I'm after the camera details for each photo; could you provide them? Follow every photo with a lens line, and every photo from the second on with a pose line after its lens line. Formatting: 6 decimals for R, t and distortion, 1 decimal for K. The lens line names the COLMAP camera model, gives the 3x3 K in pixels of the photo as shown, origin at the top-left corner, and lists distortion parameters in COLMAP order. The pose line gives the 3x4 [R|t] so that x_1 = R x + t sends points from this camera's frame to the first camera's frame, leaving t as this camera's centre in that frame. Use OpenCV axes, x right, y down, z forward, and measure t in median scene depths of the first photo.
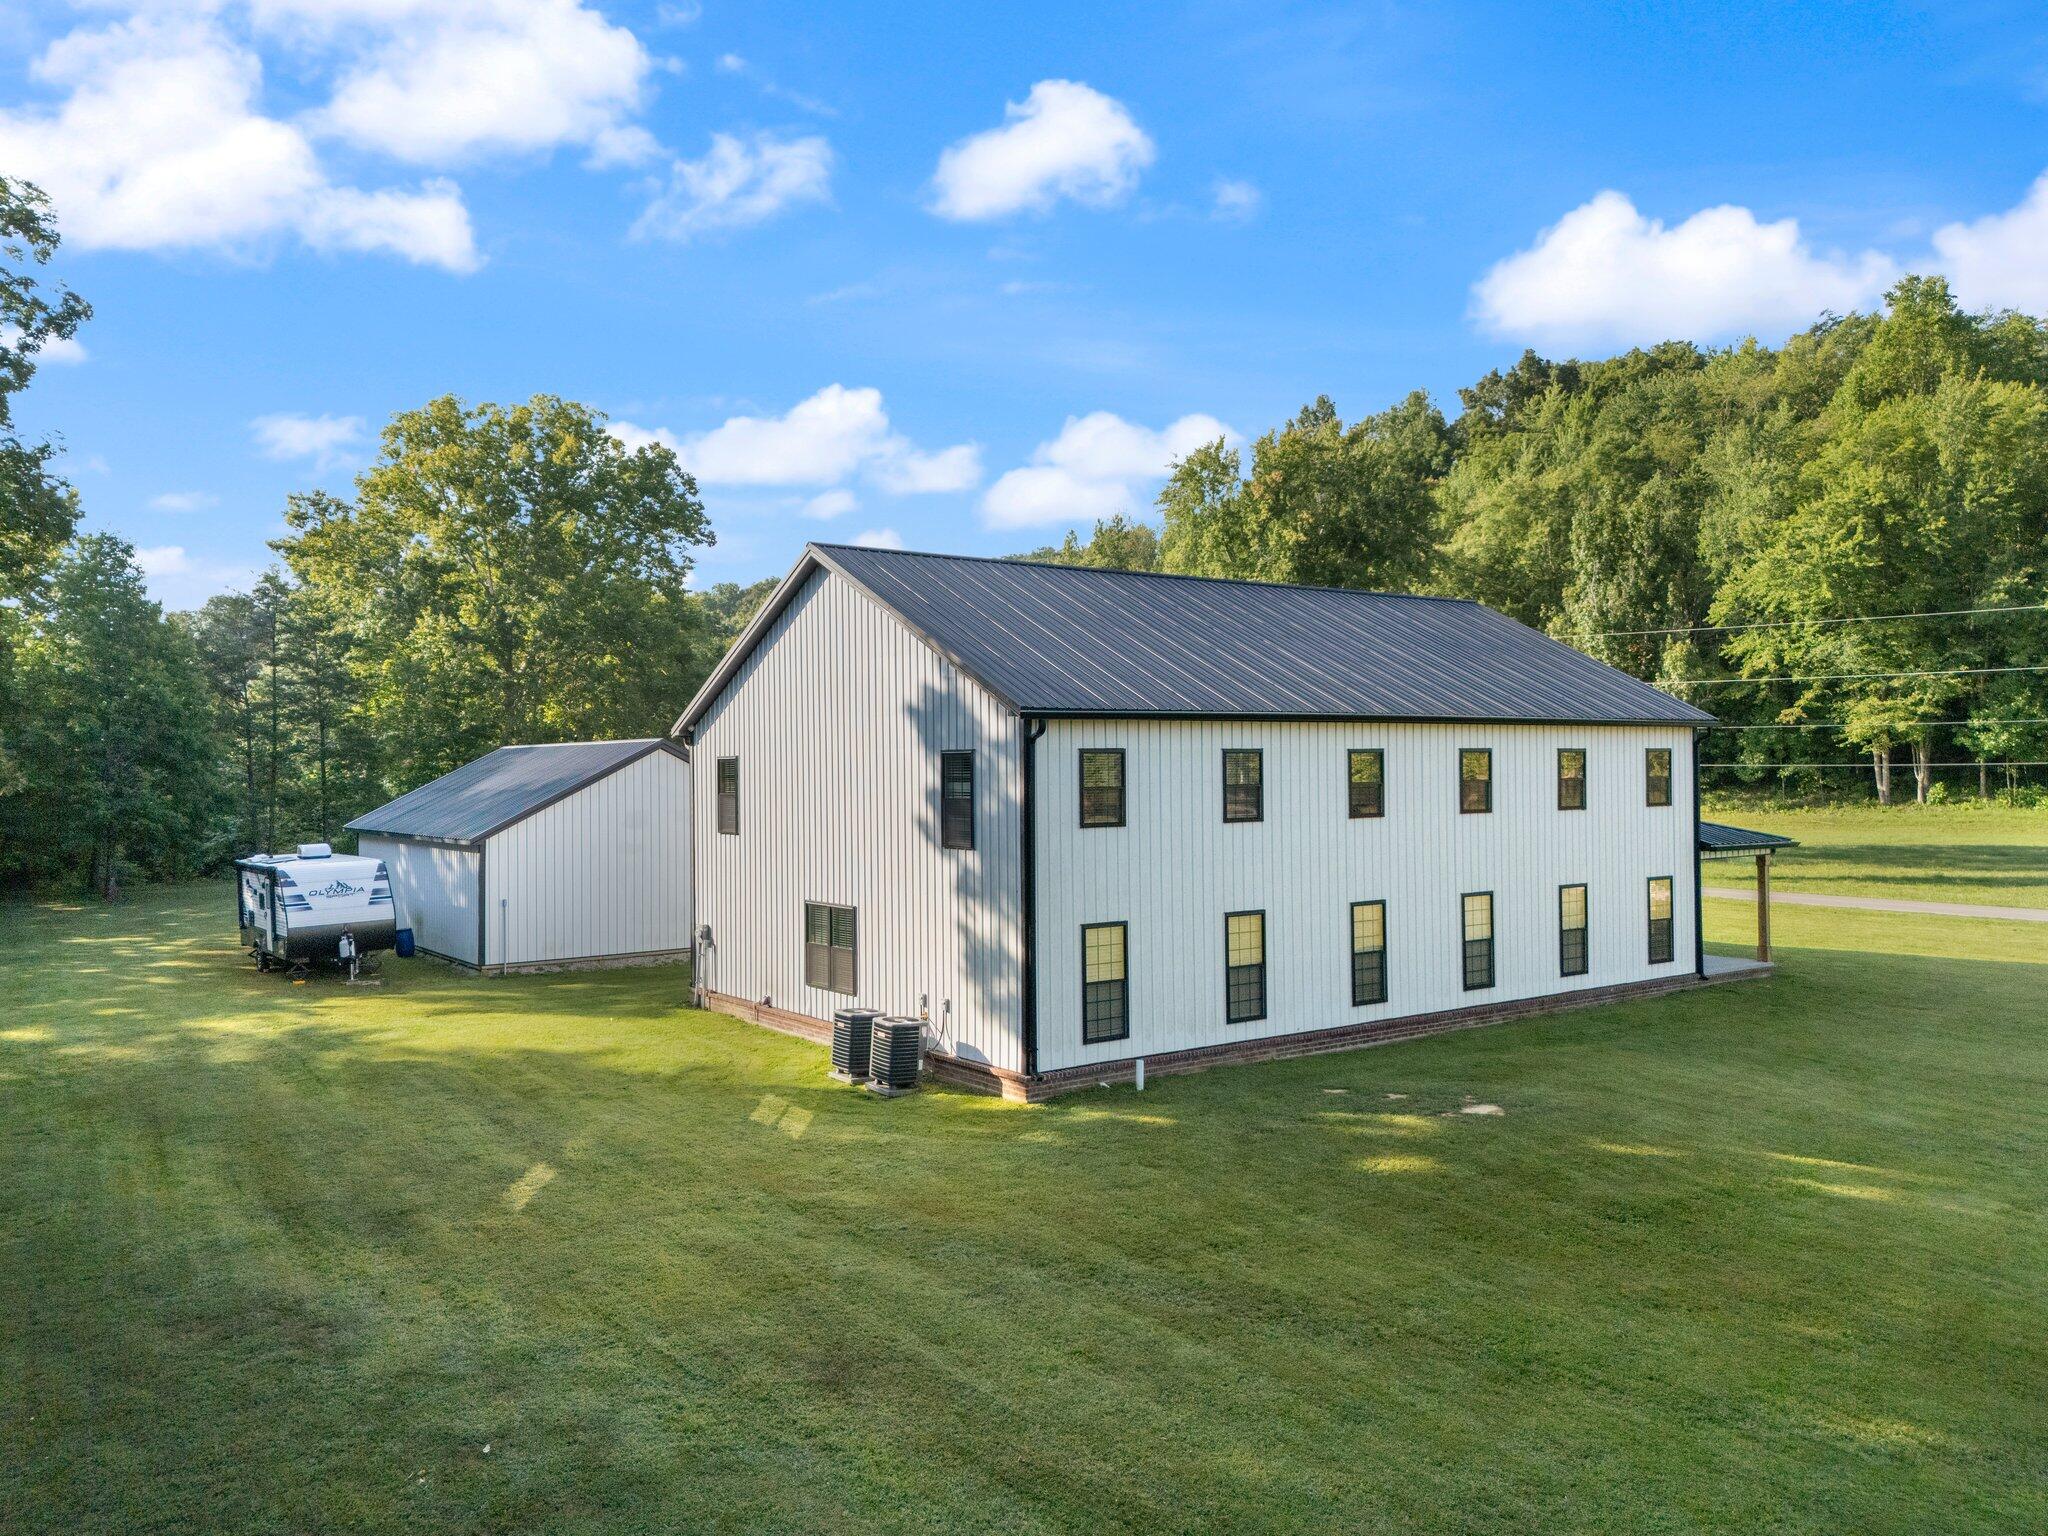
lens RADIAL K [[1493.6, 0, 1026.6], [0, 1493.6, 781.8], [0, 0, 1]] dist [0.047216, -0.009844]
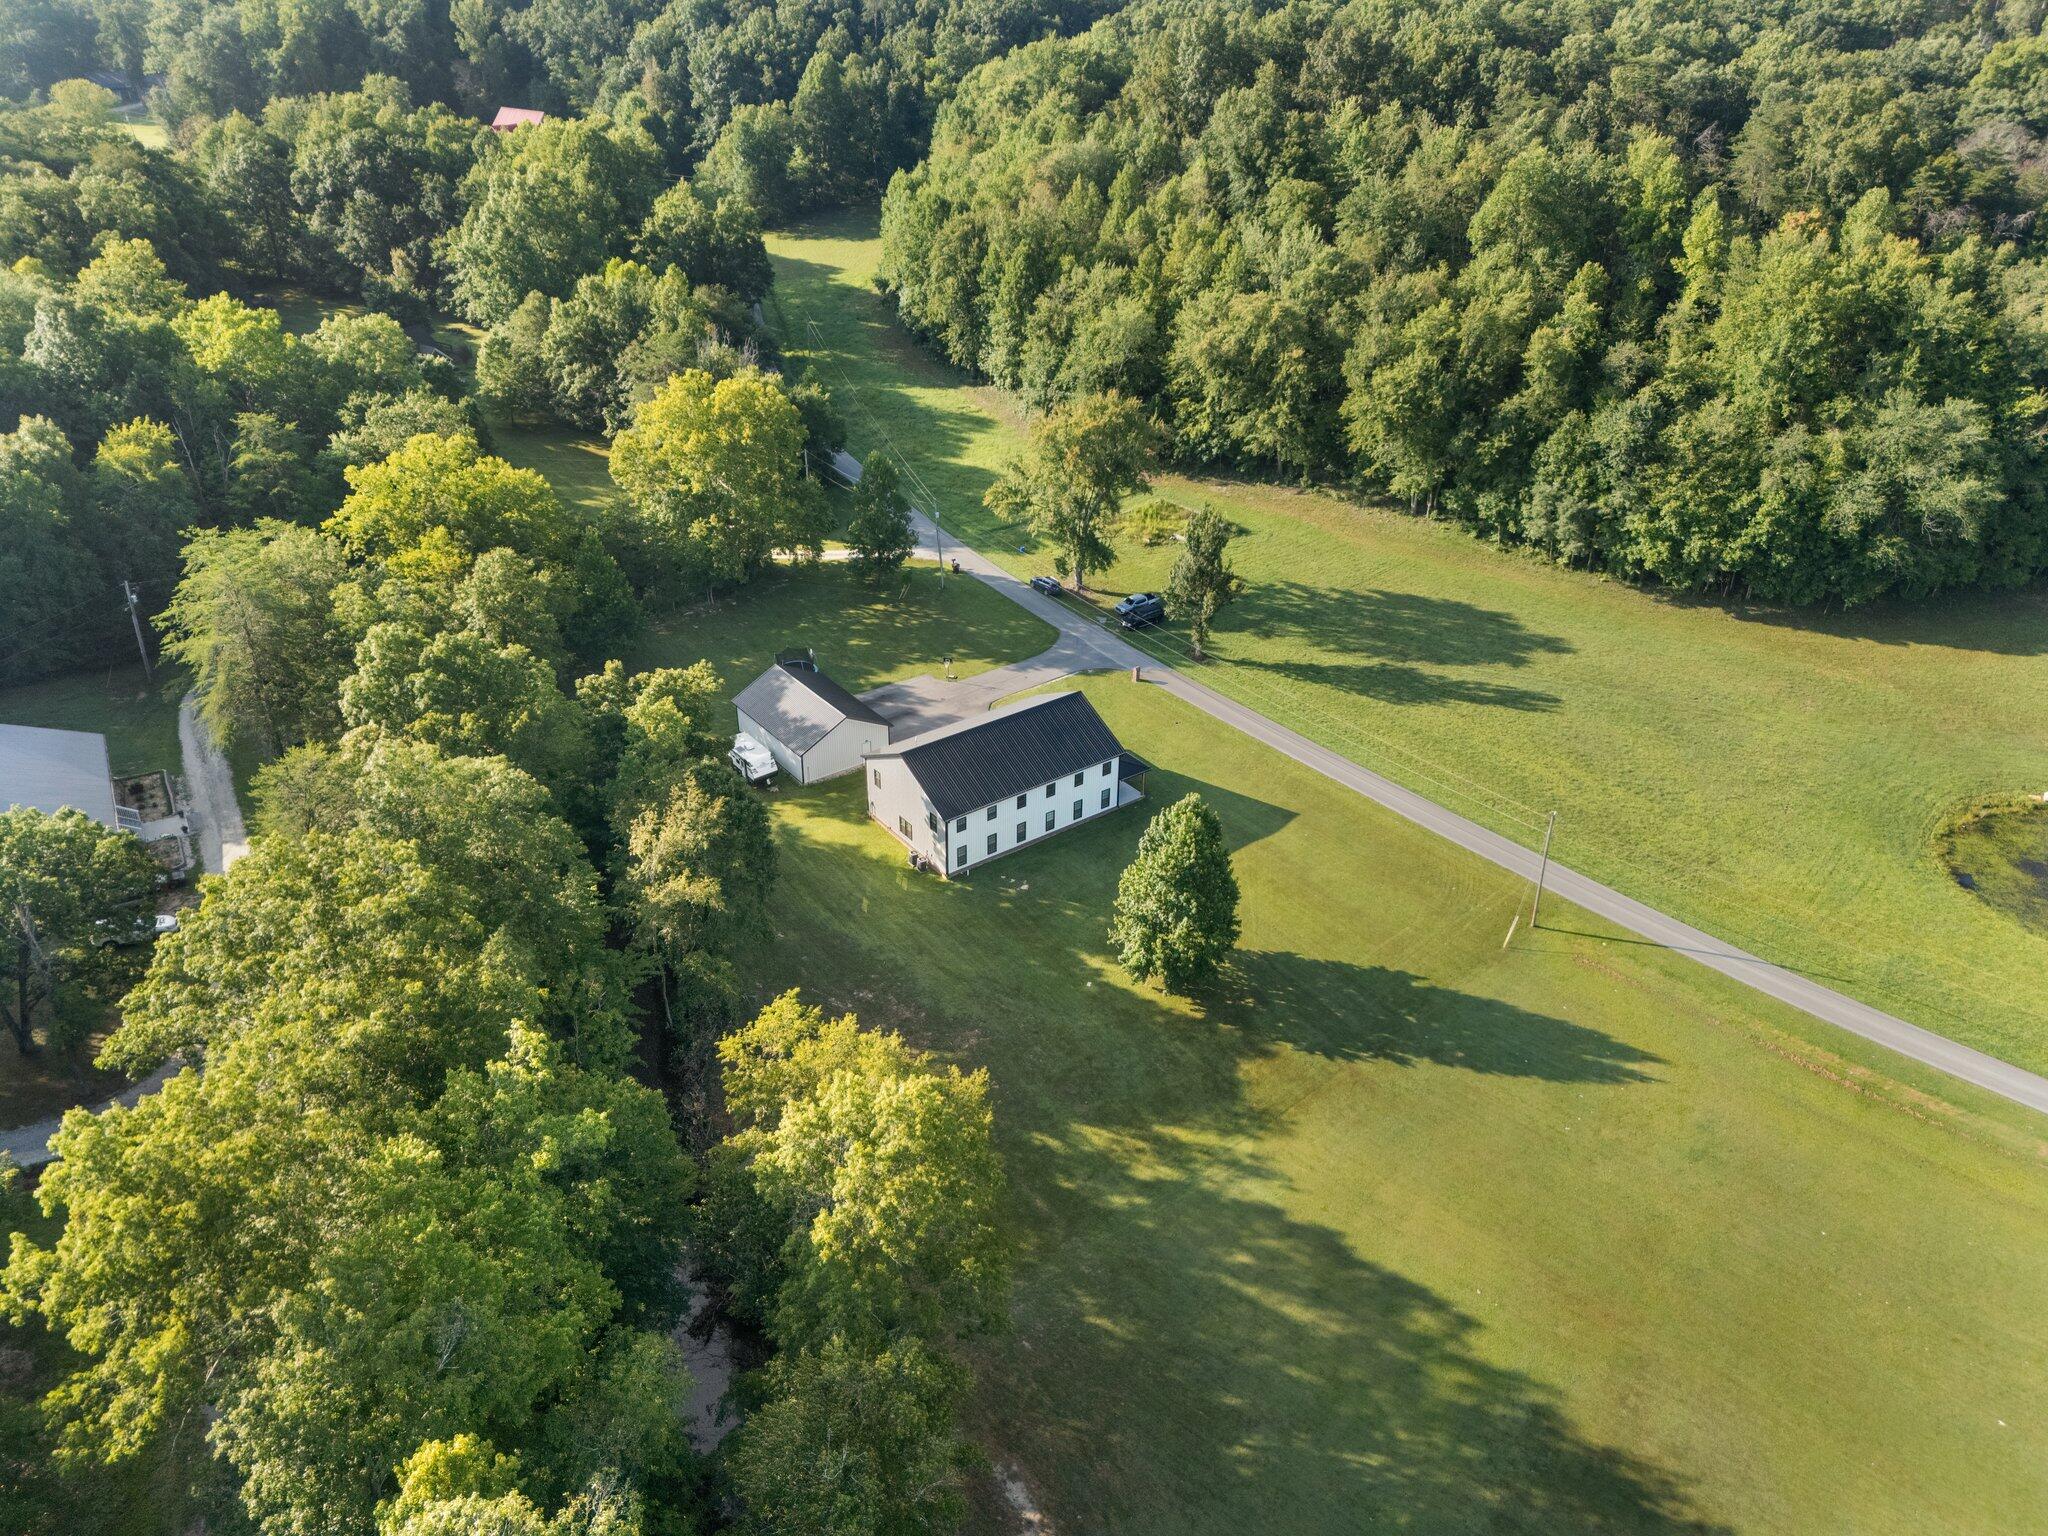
lens RADIAL K [[1493.6, 0, 1026.6], [0, 1493.6, 781.8], [0, 0, 1]] dist [0.047216, -0.009844]
pose [[0.999659, 0.015805, 0.020803, 0.163643], [-0.024386, 0.850213, 0.525874, -2.784568], [-0.009376, -0.526202, 0.850308, -3.227956]]
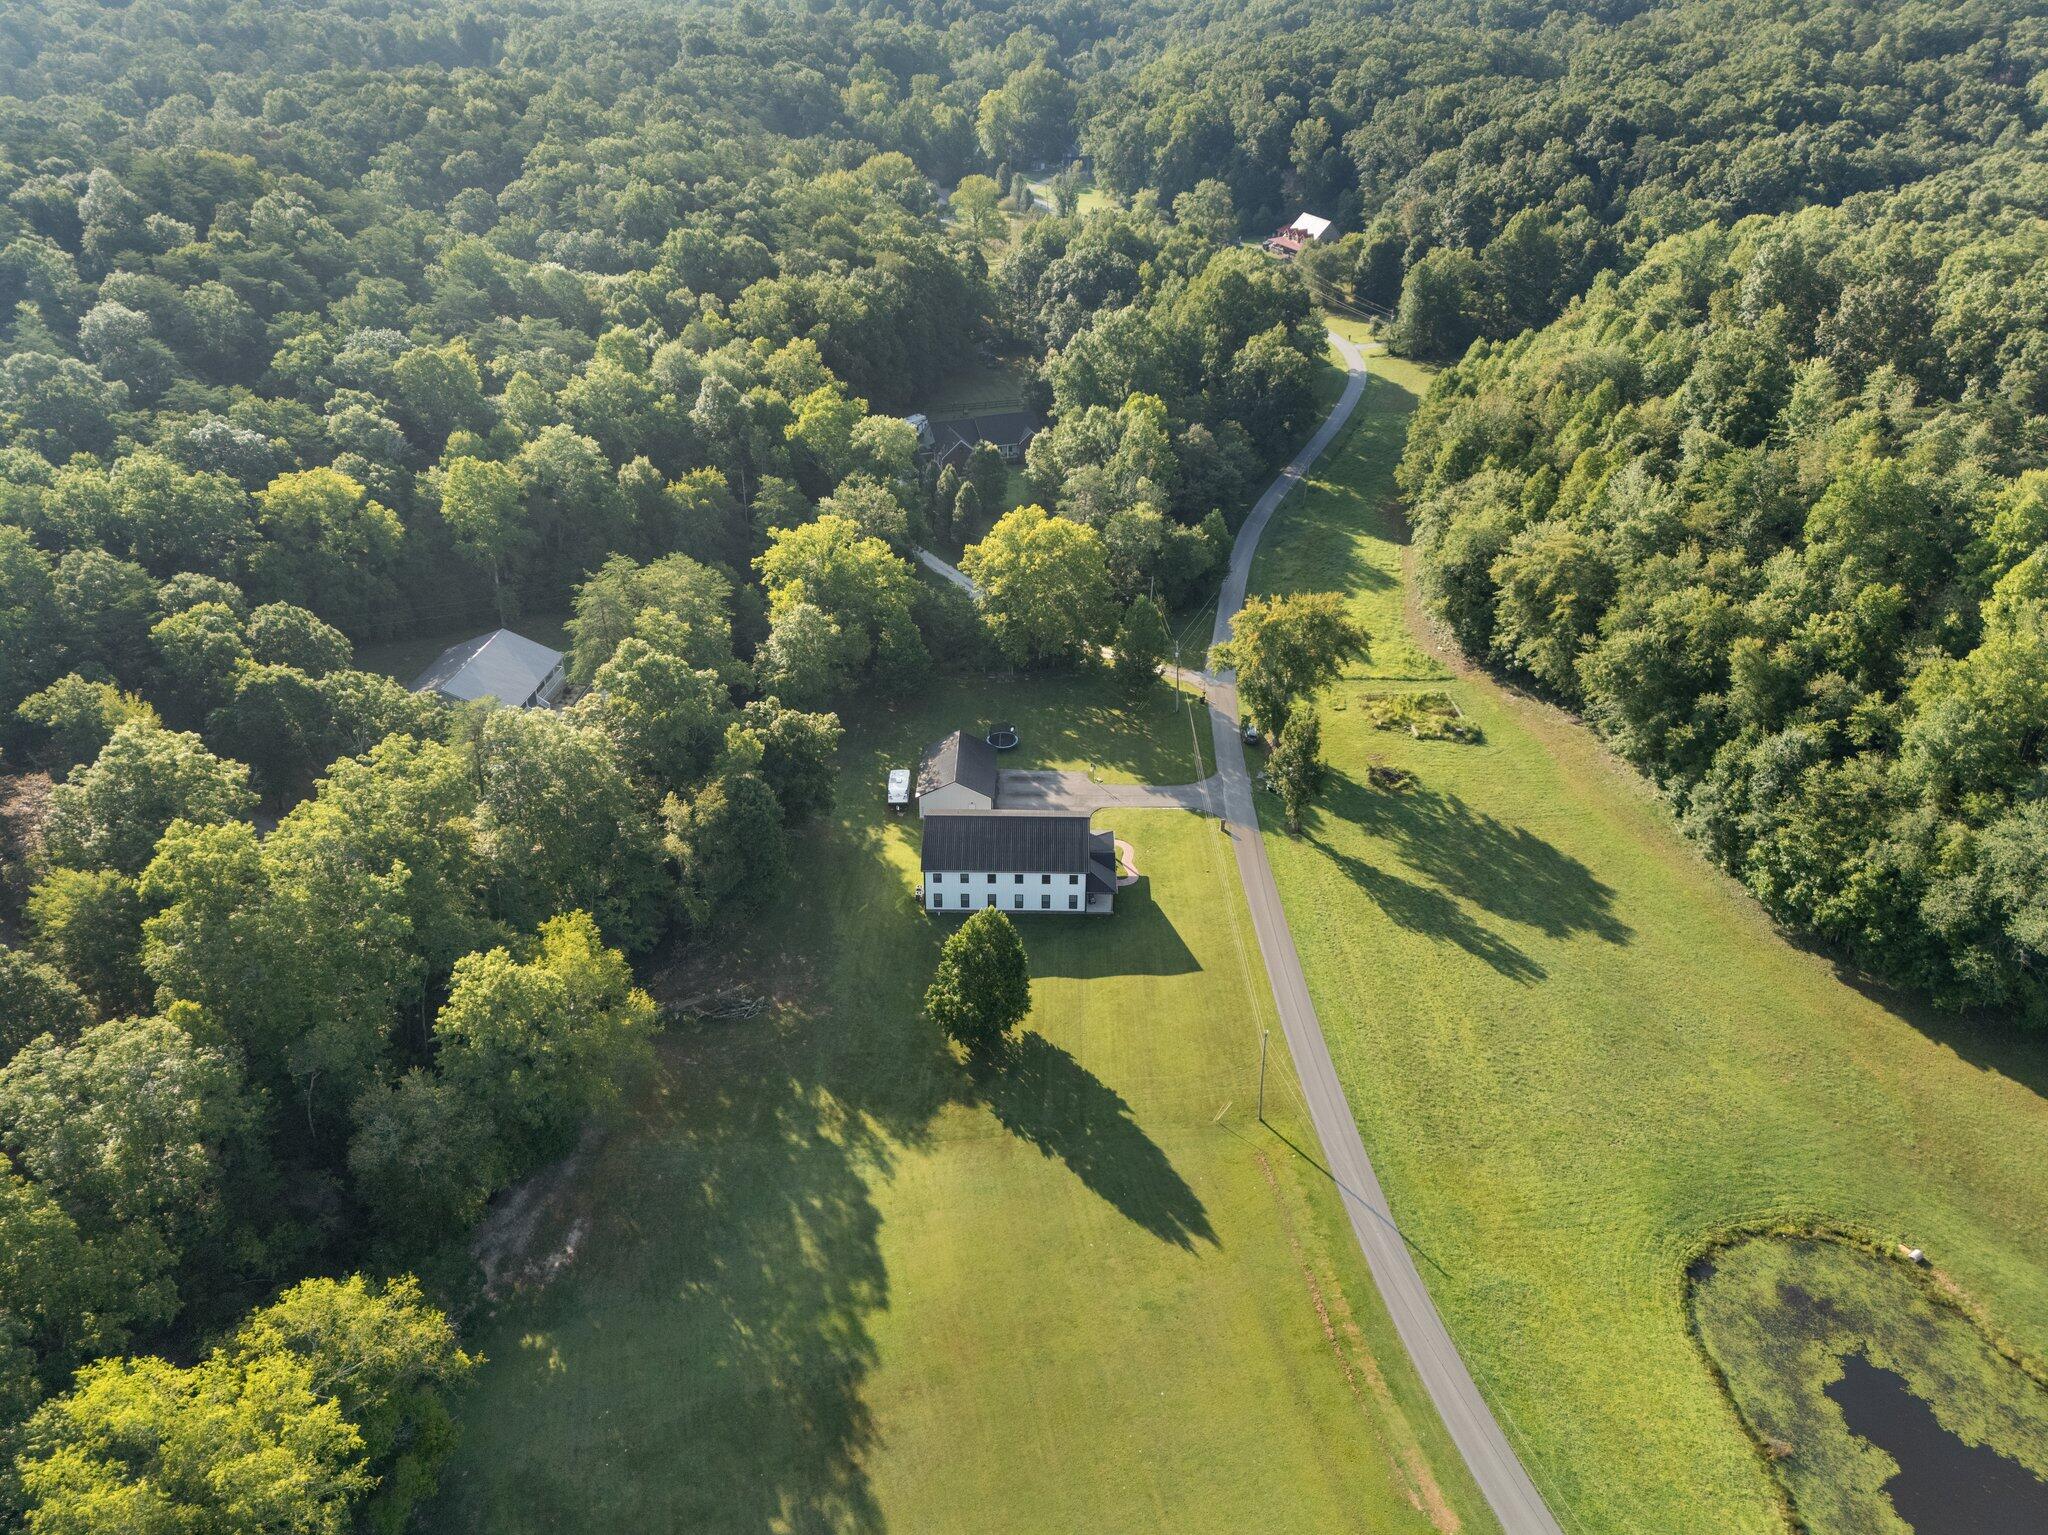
lens RADIAL K [[1493.6, 0, 1026.6], [0, 1493.6, 781.3], [0, 0, 1]] dist [0.047216, -0.009844]
pose [[0.801143, 0.325815, -0.502010, 3.732028], [-0.015874, 0.850092, 0.526395, -4.047237], [0.598262, -0.413748, 0.686218, -3.340046]]
